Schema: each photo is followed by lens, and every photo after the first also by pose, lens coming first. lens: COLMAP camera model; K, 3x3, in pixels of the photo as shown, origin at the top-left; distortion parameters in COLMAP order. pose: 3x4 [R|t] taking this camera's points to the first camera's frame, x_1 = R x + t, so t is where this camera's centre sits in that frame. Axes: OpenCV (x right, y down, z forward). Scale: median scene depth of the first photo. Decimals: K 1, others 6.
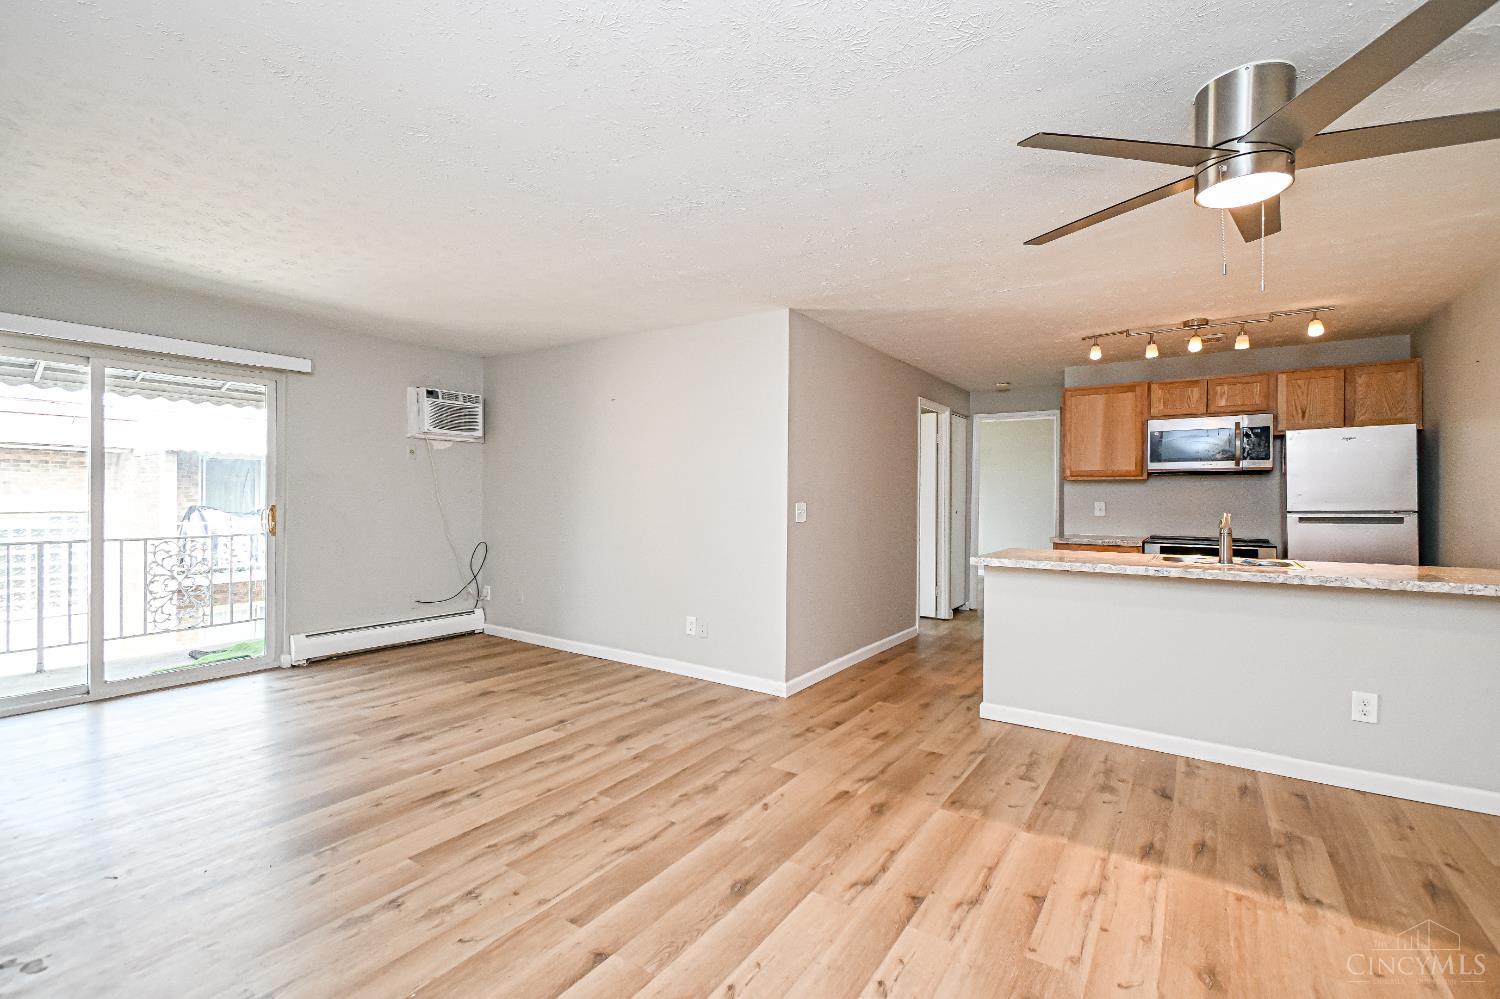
lens RADIAL K [[663.6, 0, 753.4], [0, 663.6, 495.4], [0, 0, 1]] dist [0.003093, 0.000080]
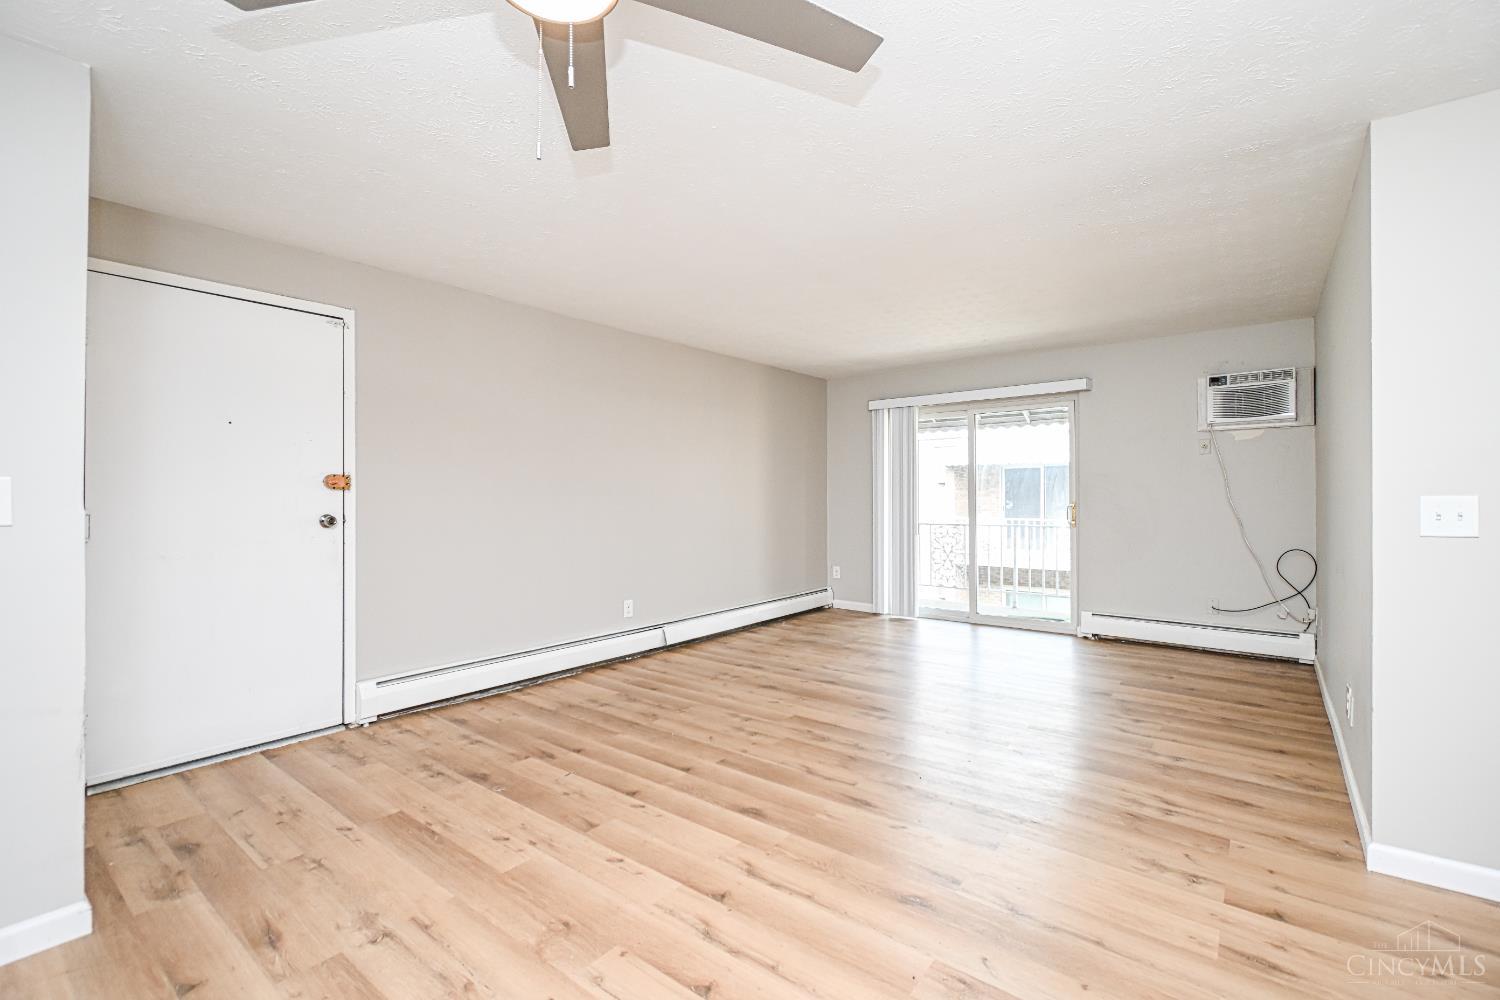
lens RADIAL K [[657.7, 0, 749.5], [0, 657.7, 495.1], [0, 0, 1]] dist [0.002498, -0.000424]
pose [[-0.071766, -0.010307, -0.997368, 0.630887], [0.003811, 0.999936, -0.010608, 0.015088], [0.997414, -0.004562, -0.071723, 0.580633]]
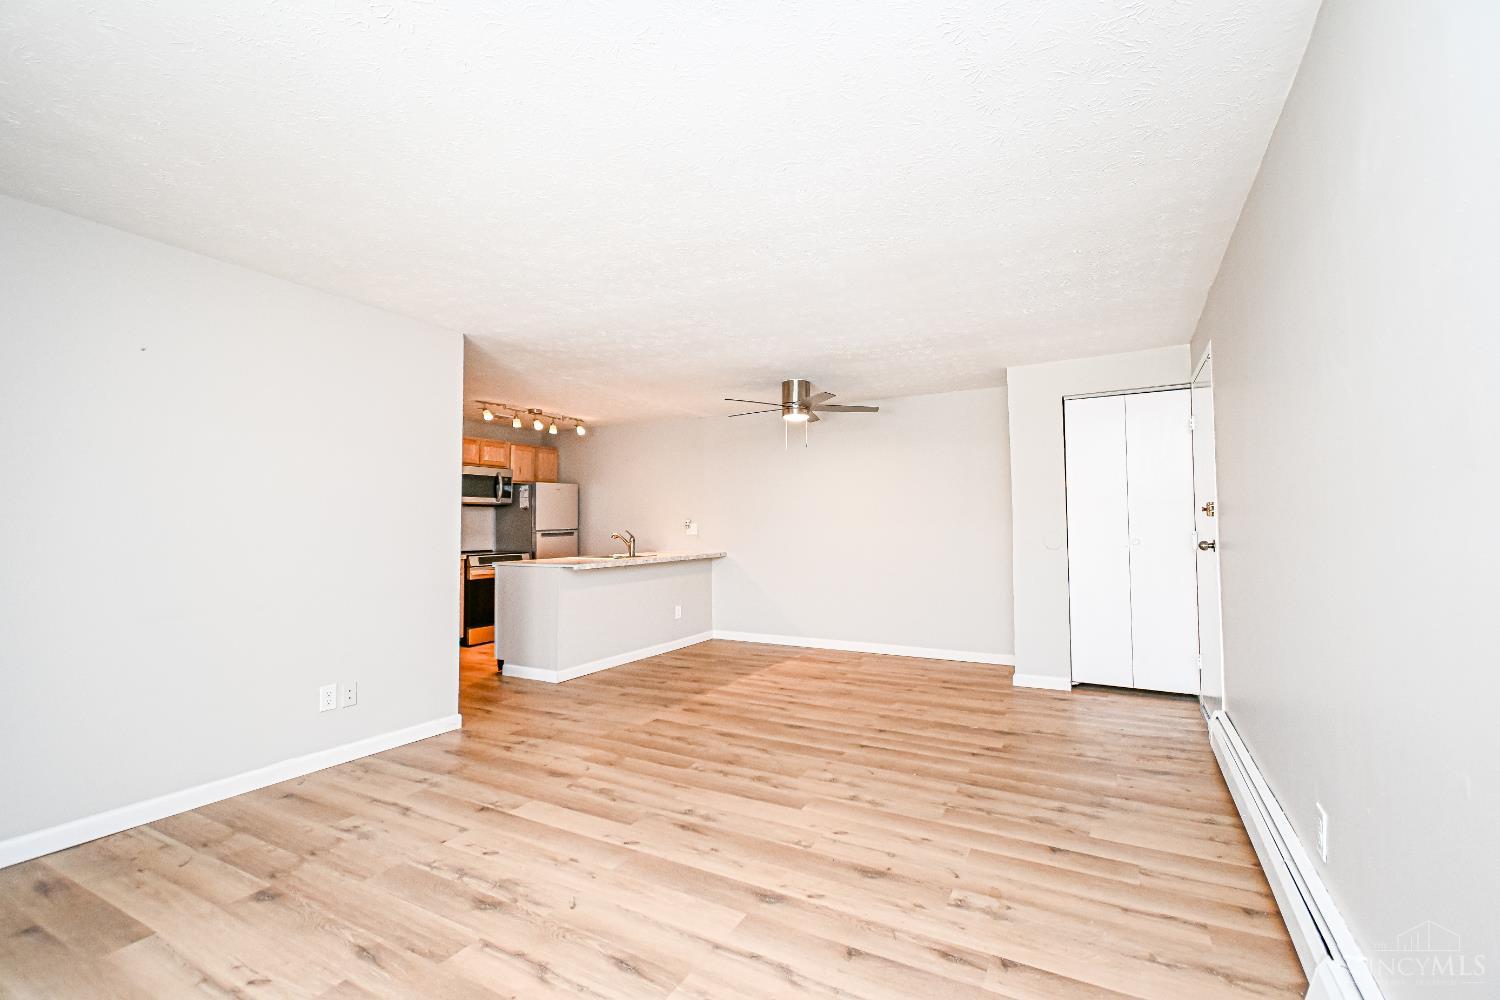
lens RADIAL K [[659.4, 0, 755.8], [0, 659.4, 496.0], [0, 0, 1]] dist [0.001681, -0.000405]
pose [[-0.097062, 0.037101, 0.994587, -1.019228], [0.003163, 0.999311, -0.036968, 0.000611], [-0.995273, -0.000442, -0.097112, 0.694024]]
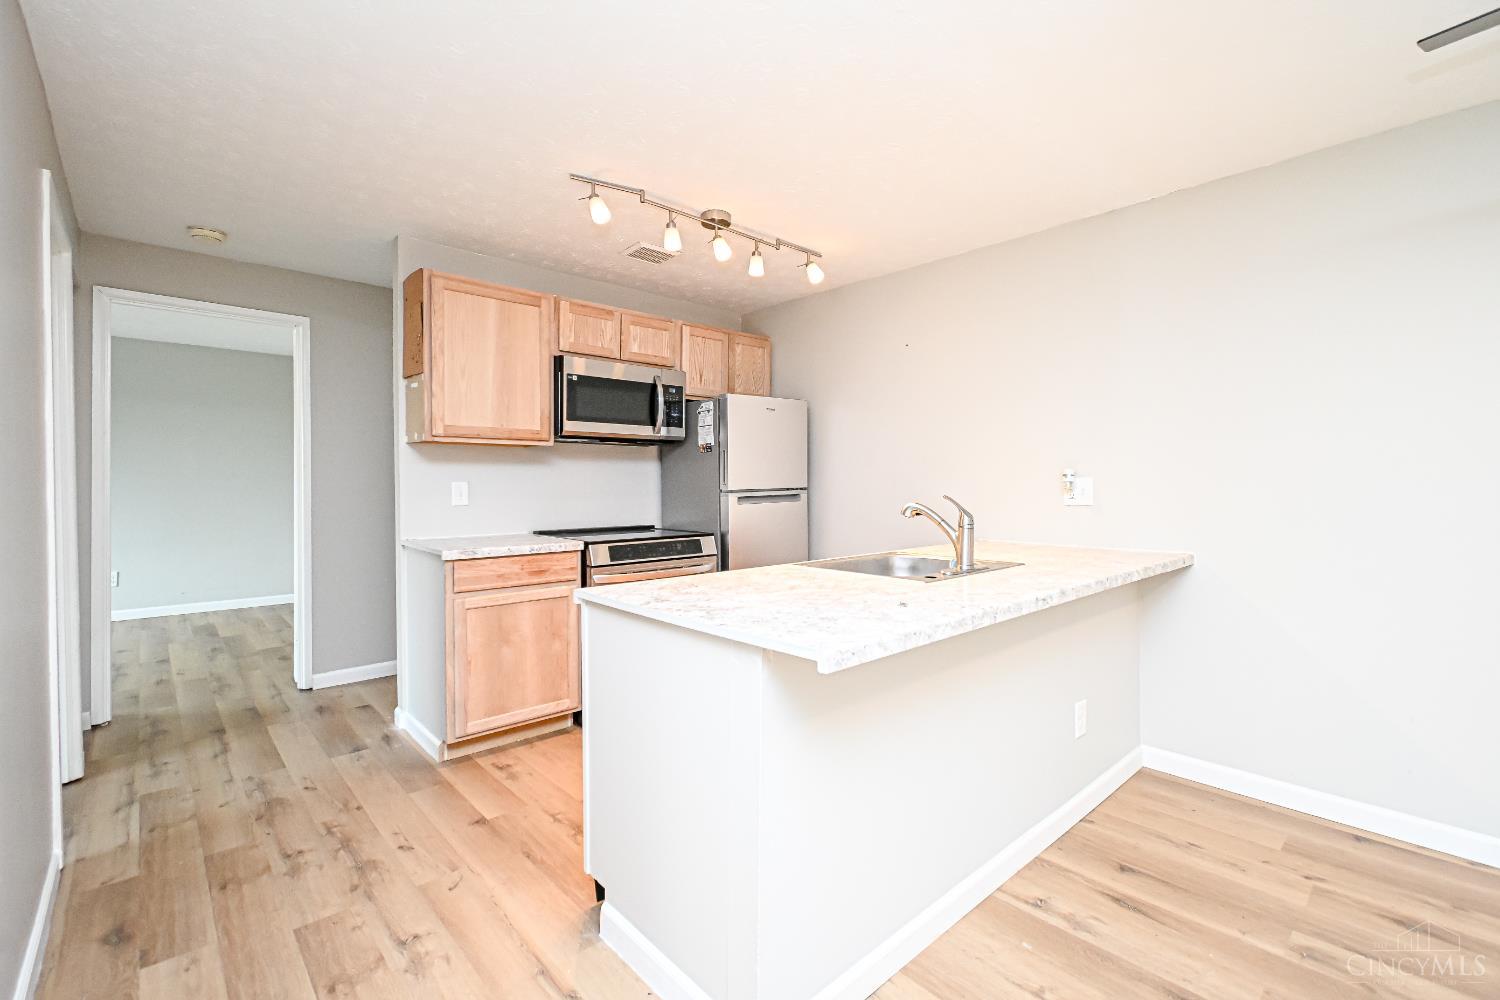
lens RADIAL K [[657.7, 0, 749.5], [0, 657.7, 495.1], [0, 0, 1]] dist [0.002498, -0.000424]
pose [[0.233570, -0.027216, 0.971959, 0.007450], [-0.000823, 0.999602, 0.028188, 0.007183], [-0.972340, -0.007384, 0.233454, 0.884844]]
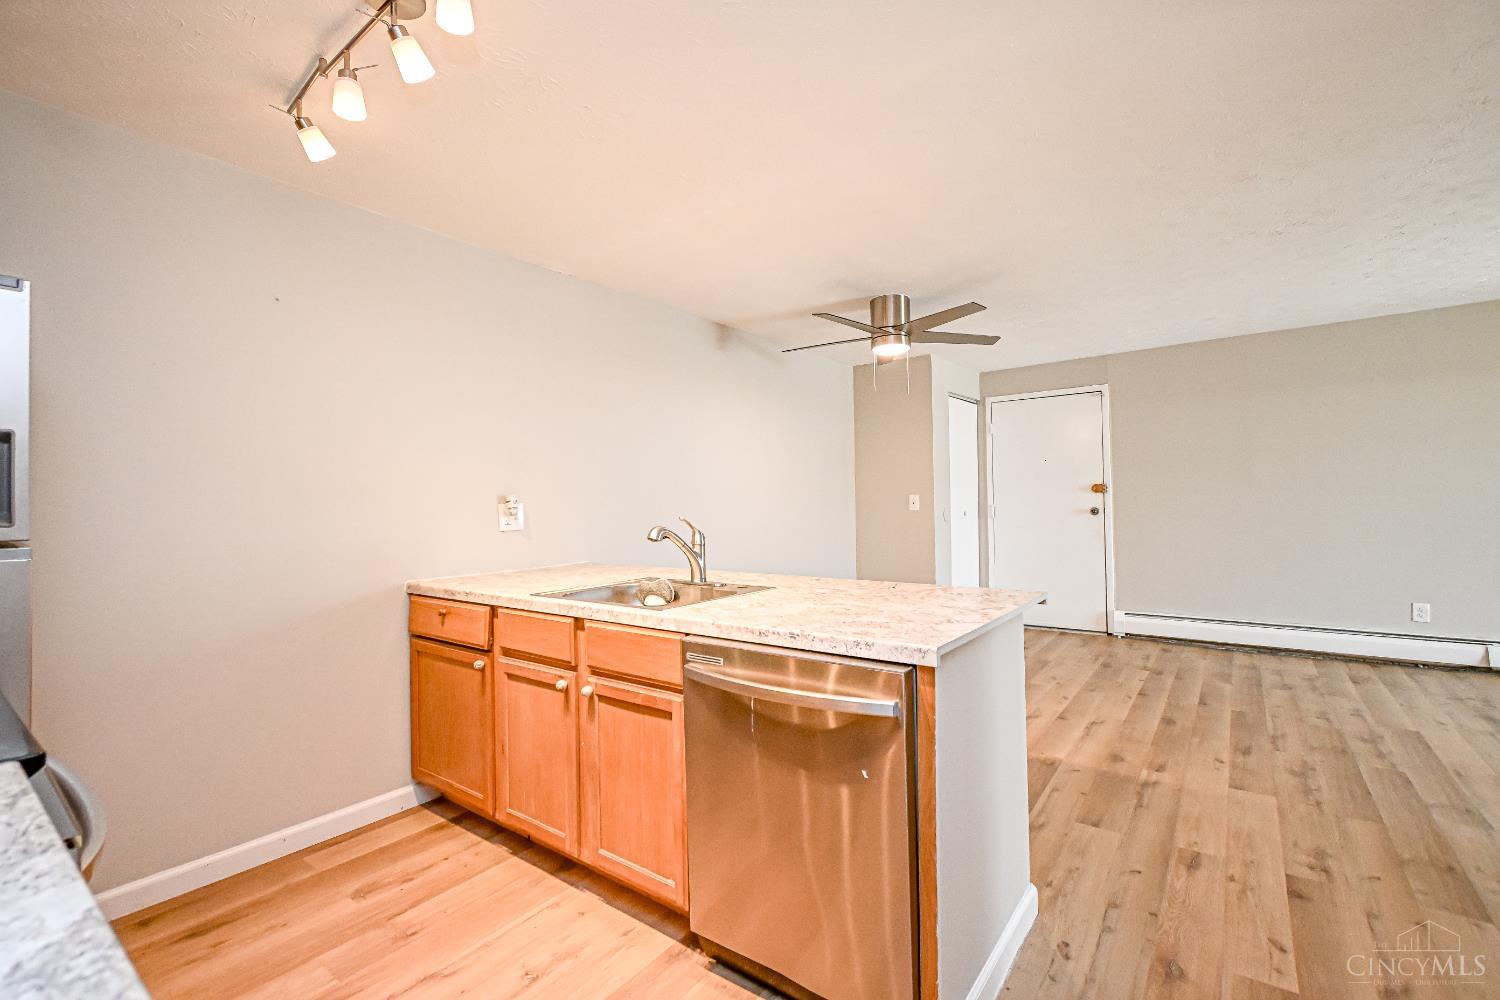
lens RADIAL K [[652.9, 0, 753.9], [0, 652.9, 497.2], [0, 0, 1]] dist [0.000048, -0.000498]
pose [[-0.998829, 0.013139, 0.046553, 0.510529], [0.012649, 0.999862, -0.010808, 0.012438], [-0.046689, -0.010206, -0.998857, 1.455502]]
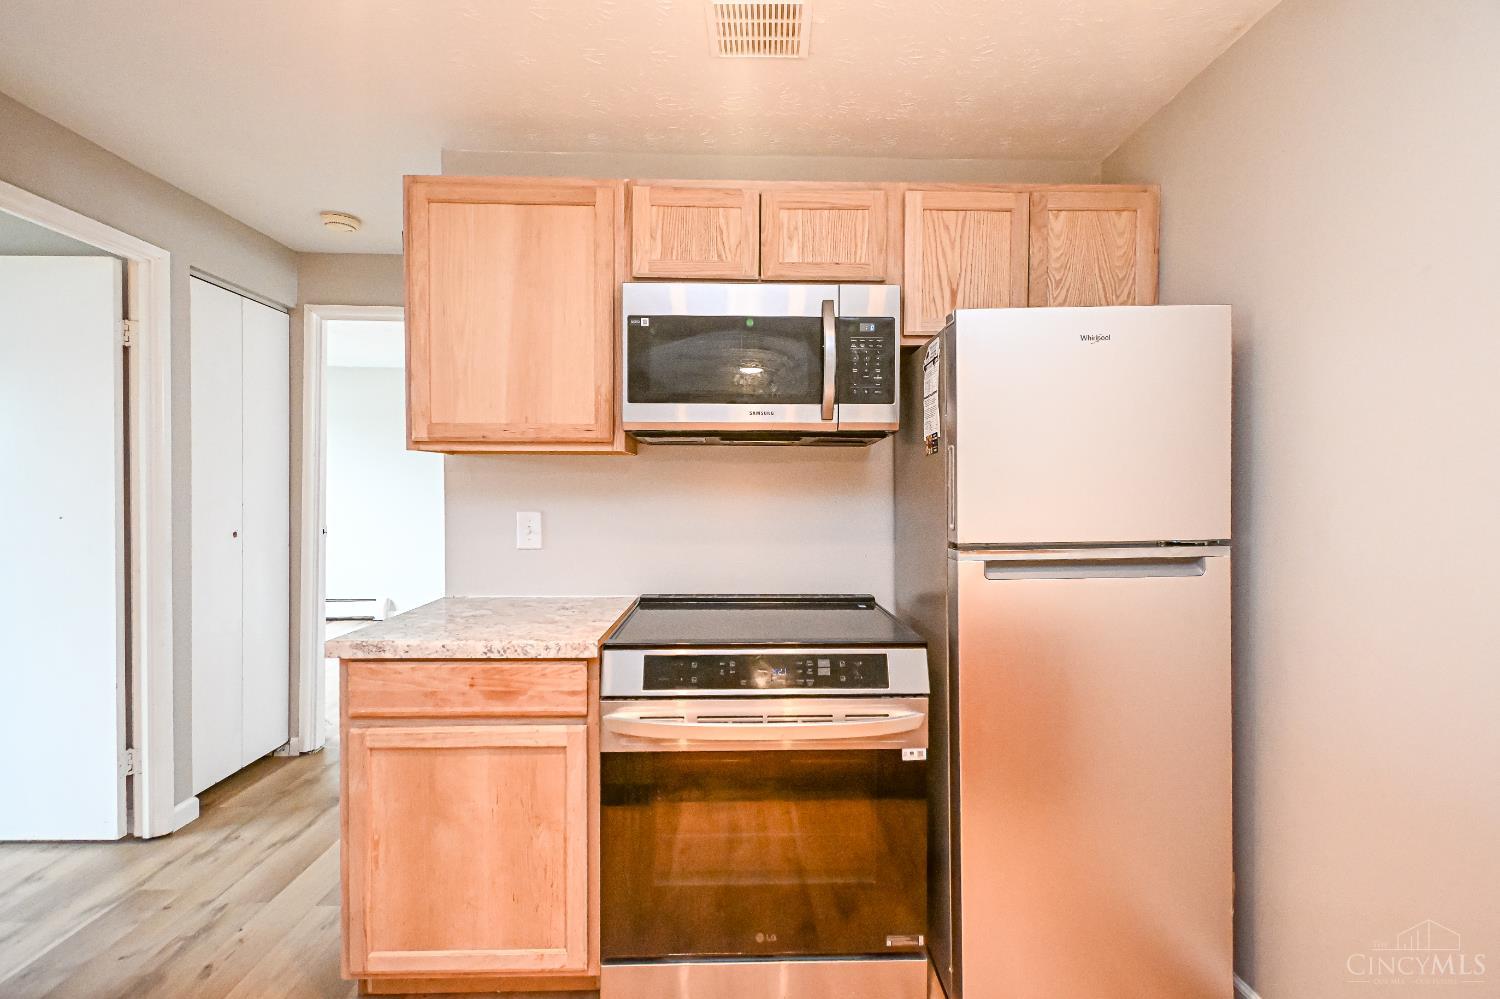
lens RADIAL K [[659.4, 0, 755.8], [0, 659.4, 495.5], [0, 0, 1]] dist [0.001681, -0.000405]
pose [[0.810734, -0.009437, 0.585338, 0.587564], [0.001560, 0.999901, 0.013960, -0.007230], [-0.585412, -0.010405, 0.810669, 0.889383]]
